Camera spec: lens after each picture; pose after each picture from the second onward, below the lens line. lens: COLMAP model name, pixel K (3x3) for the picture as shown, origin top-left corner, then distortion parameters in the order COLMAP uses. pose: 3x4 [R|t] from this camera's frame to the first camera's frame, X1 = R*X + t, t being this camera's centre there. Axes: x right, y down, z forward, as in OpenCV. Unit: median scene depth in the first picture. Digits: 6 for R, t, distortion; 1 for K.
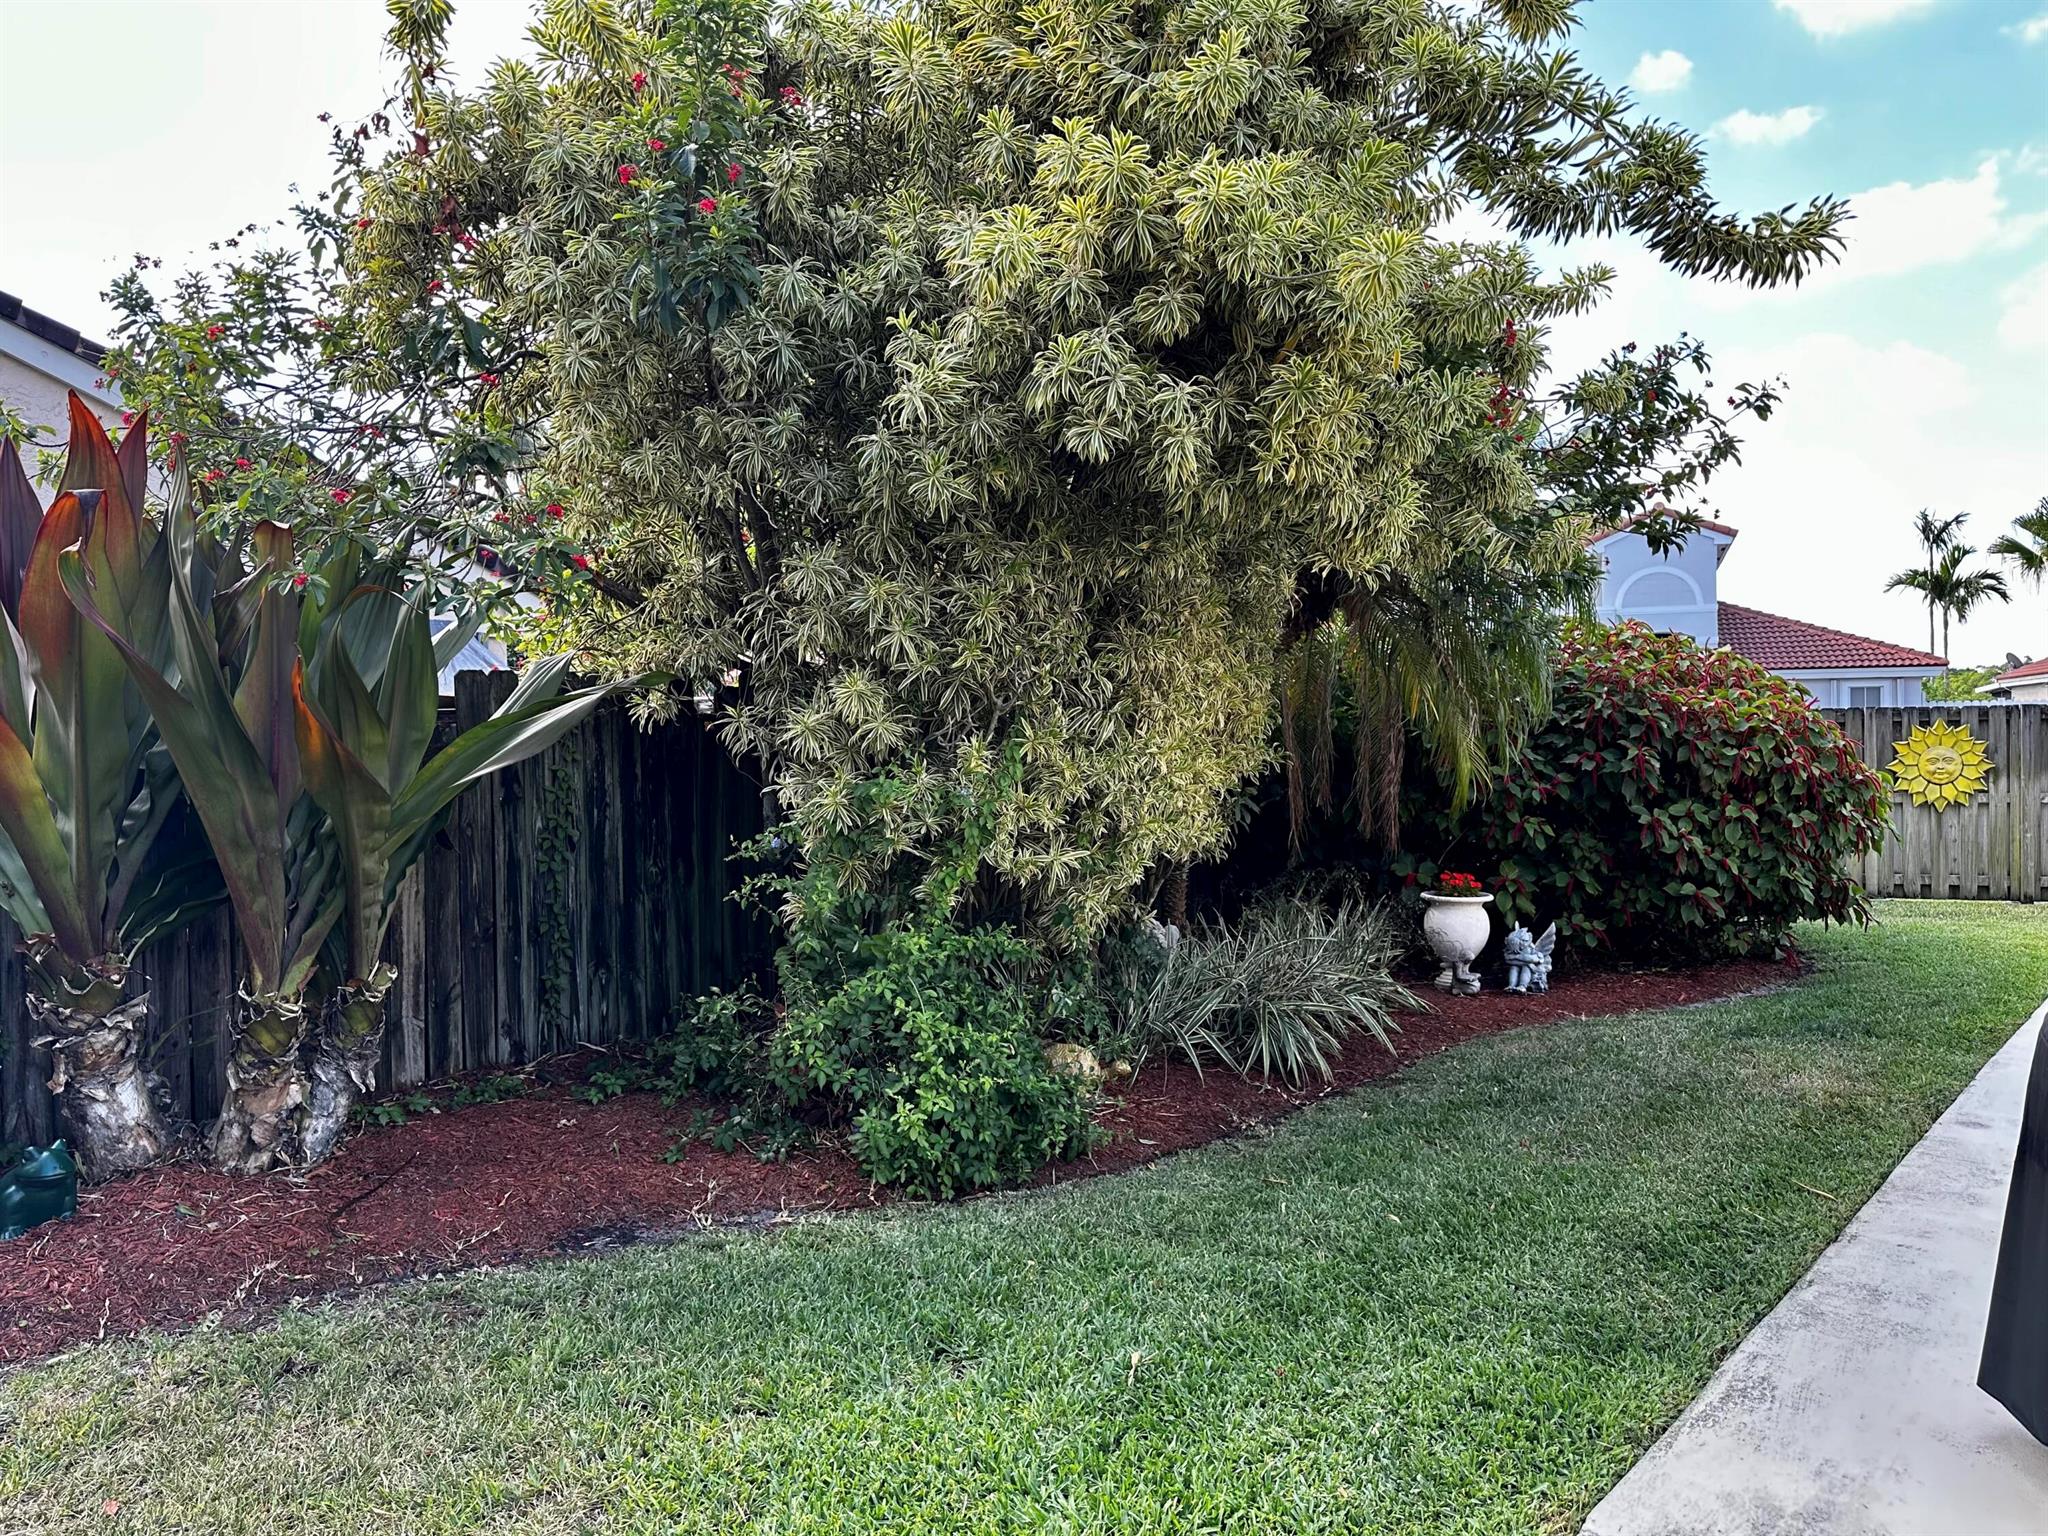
lens RADIAL K [[1430.2, 0, 1027.2], [0, 1430.2, 768.0], [0, 0, 1]] dist [0.047595, -0.053666]
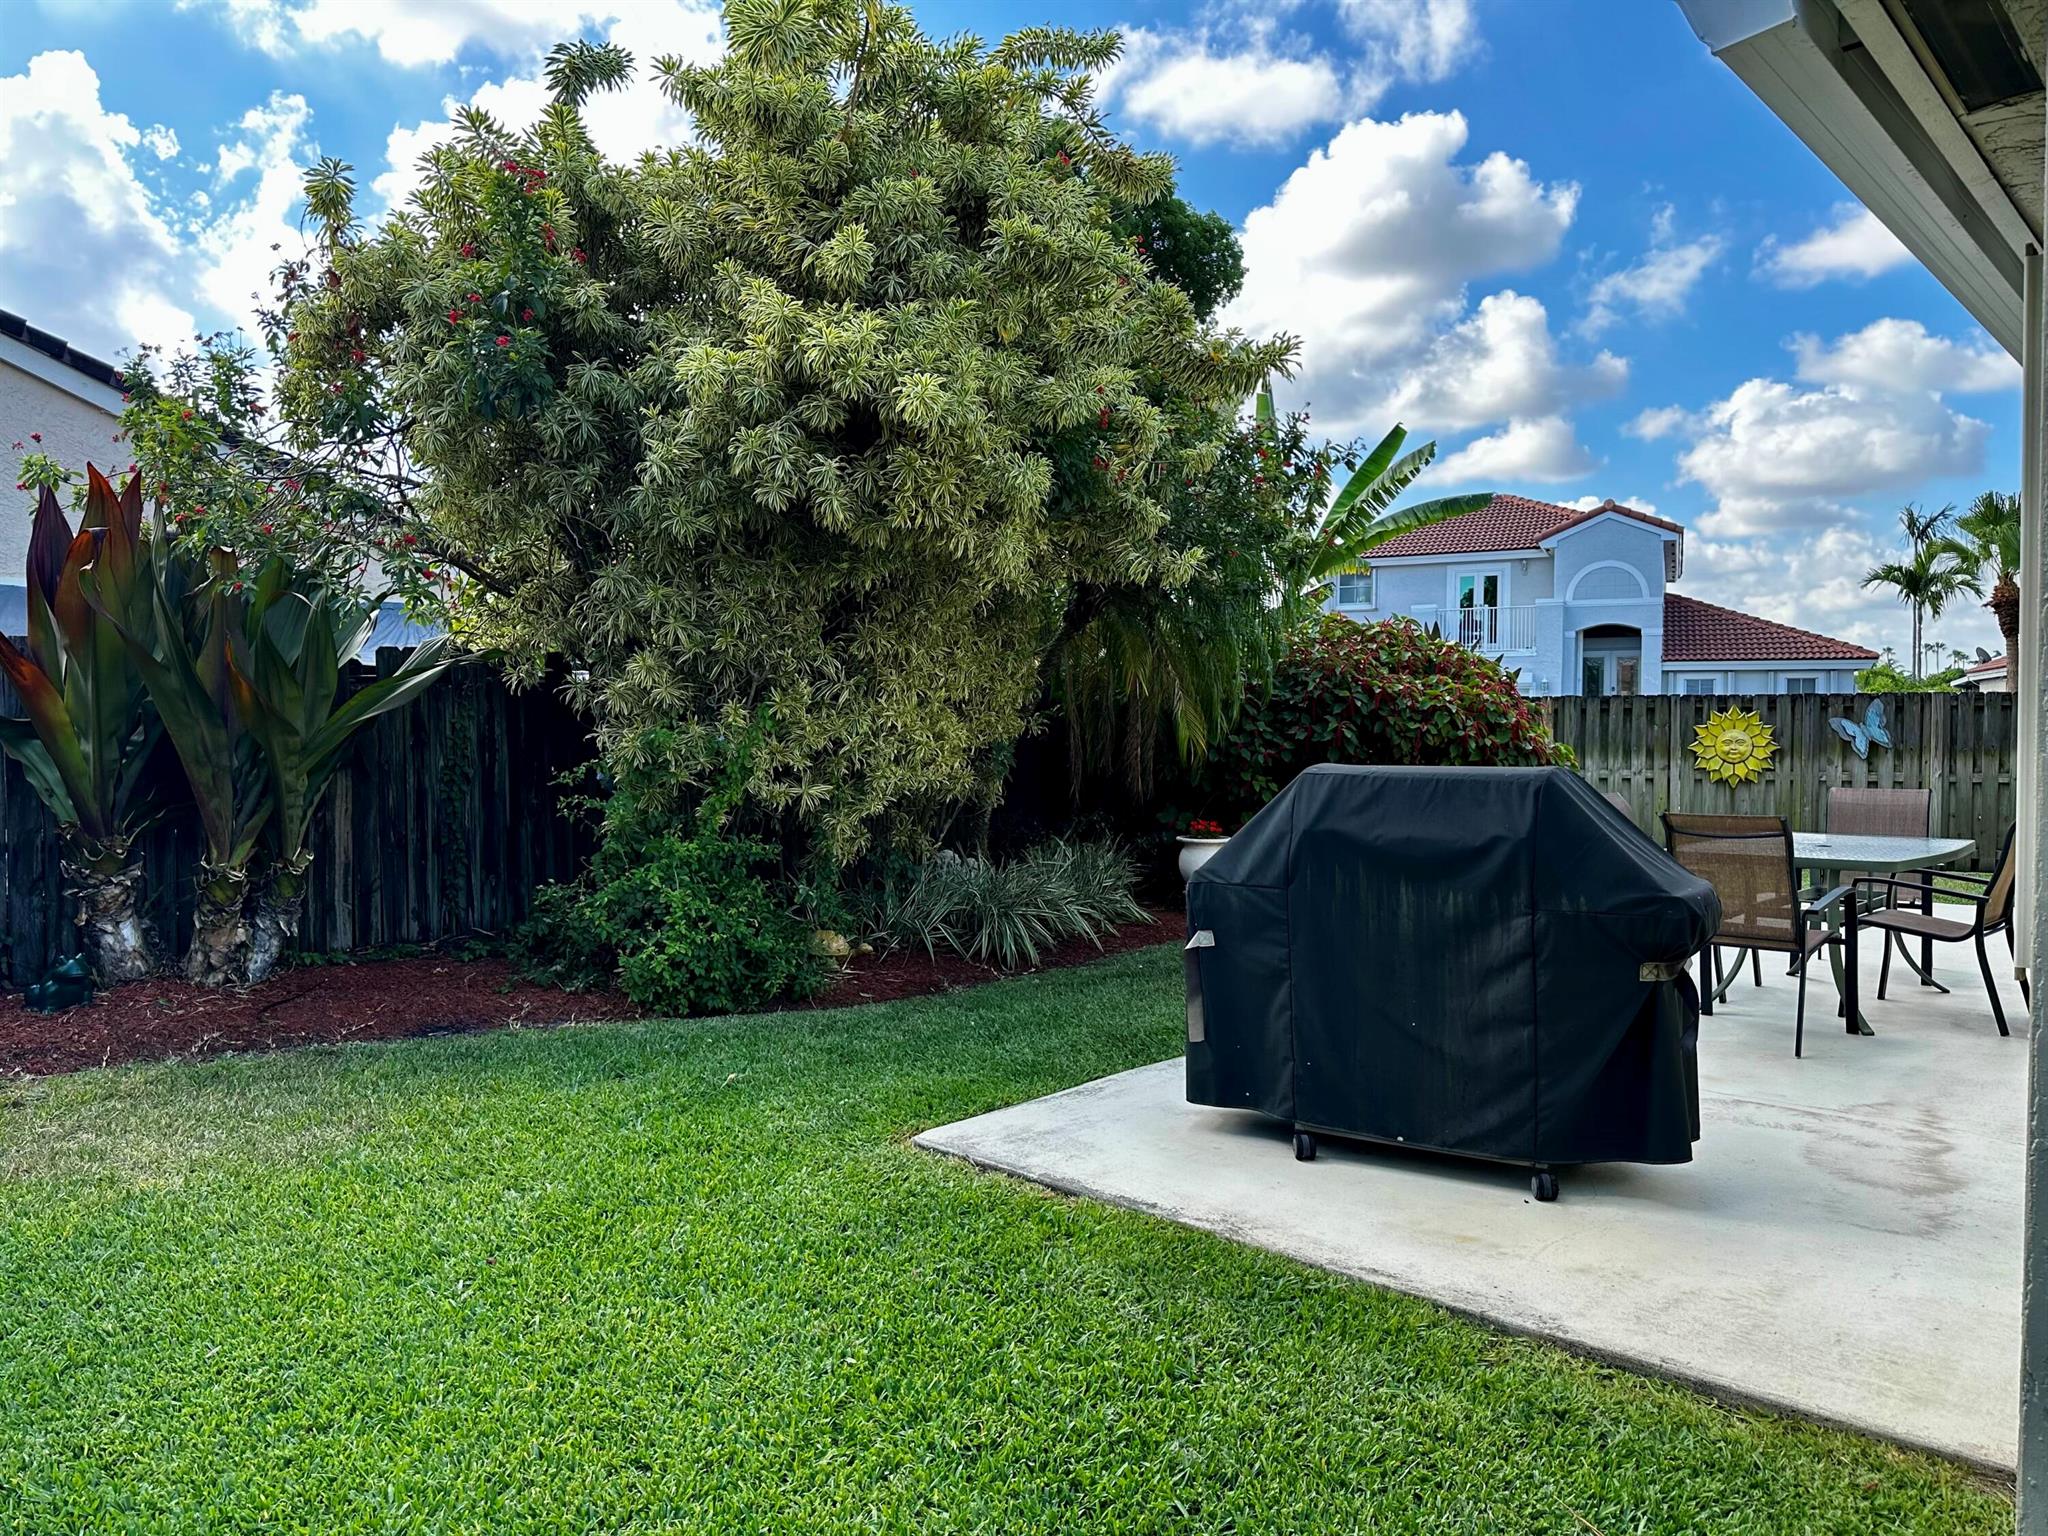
lens RADIAL K [[1430.2, 0, 1026.0], [0, 1430.2, 778.0], [0, 0, 1]] dist [0.047595, -0.053666]
pose [[0.999515, 0.014554, -0.027546, 0.303706], [-0.014030, 0.999719, 0.019115, 0.024822], [0.027817, -0.018719, 0.999438, -0.408556]]
